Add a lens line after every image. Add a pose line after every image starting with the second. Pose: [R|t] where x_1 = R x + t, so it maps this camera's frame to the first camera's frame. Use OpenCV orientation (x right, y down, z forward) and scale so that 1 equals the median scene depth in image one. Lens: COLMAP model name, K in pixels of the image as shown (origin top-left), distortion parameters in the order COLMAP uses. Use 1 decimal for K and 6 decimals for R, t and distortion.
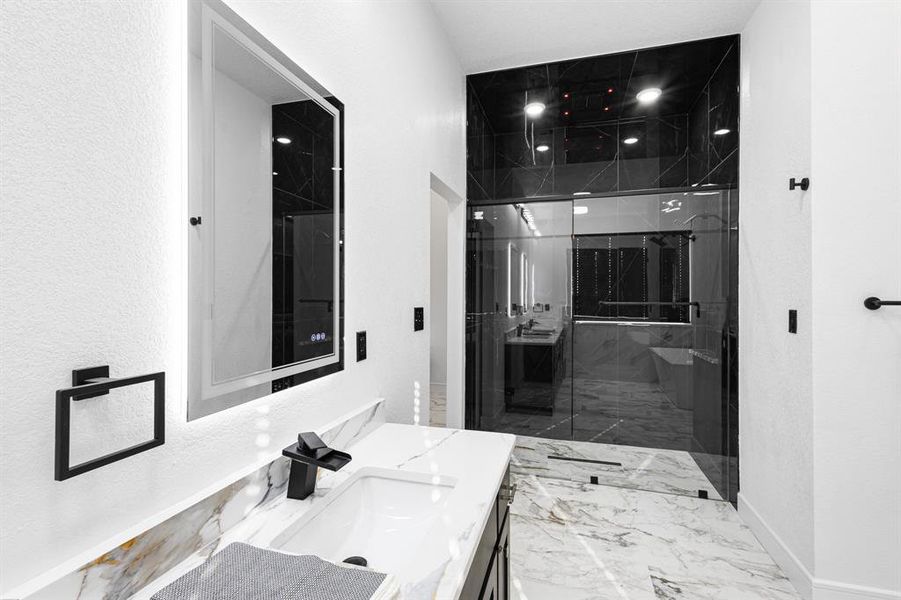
lens RADIAL K [[418.2, 0, 446.7], [0, 418.2, 296.5], [0, 0, 1]] dist [0.006716, -0.000557]
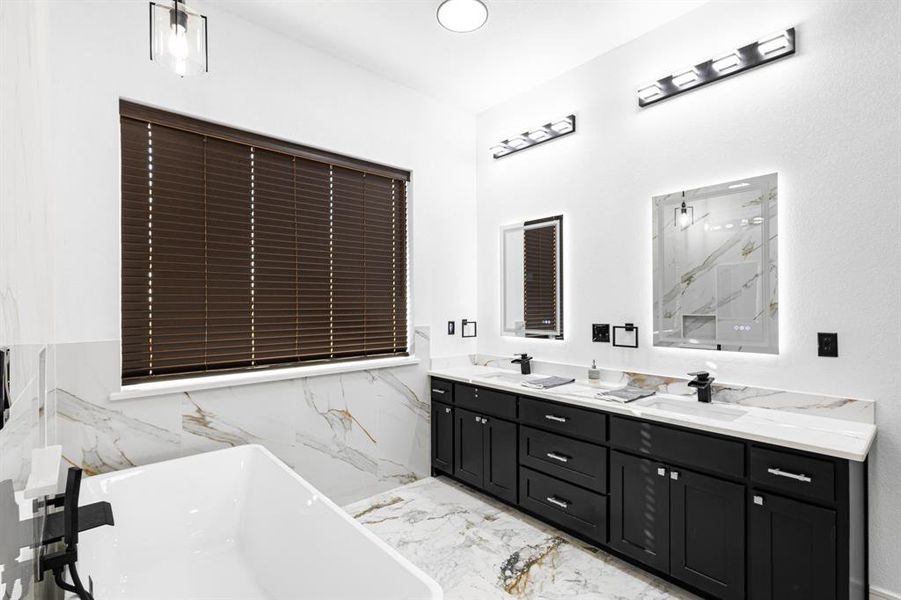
lens RADIAL K [[418.2, 0, 446.7], [0, 418.2, 296.5], [0, 0, 1]] dist [0.006716, -0.000557]
pose [[-0.538925, -0.013829, -0.842240, 2.590743], [0.003437, 0.999821, -0.018616, -0.006668], [0.842347, -0.012927, -0.538781, 1.315968]]
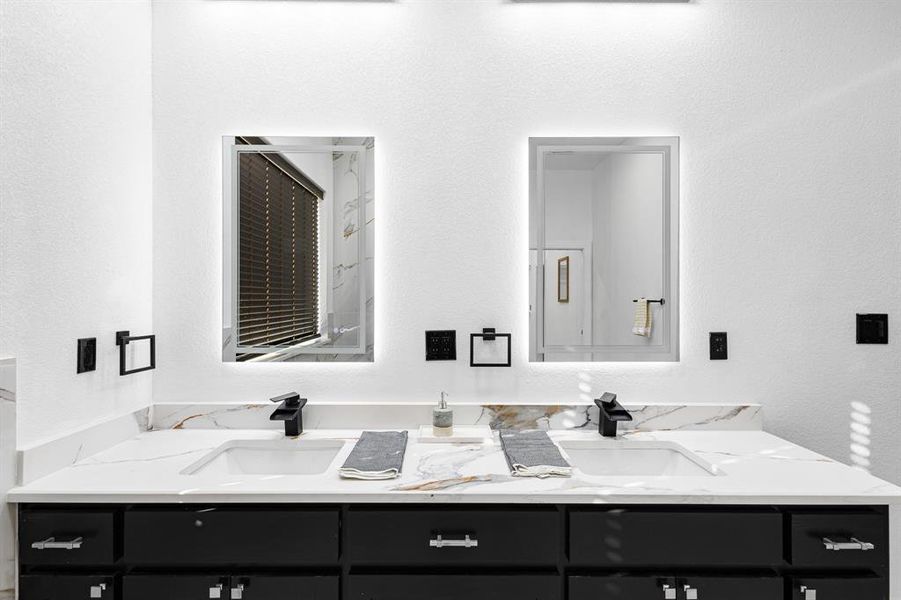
lens RADIAL K [[418.2, 0, 446.7], [0, 418.2, 296.5], [0, 0, 1]] dist [0.006716, -0.000557]
pose [[0.288117, -0.002941, -0.957591, 1.120647], [-0.003383, 0.999986, -0.004089, -0.001319], [0.957589, 0.004418, 0.288103, 0.048697]]
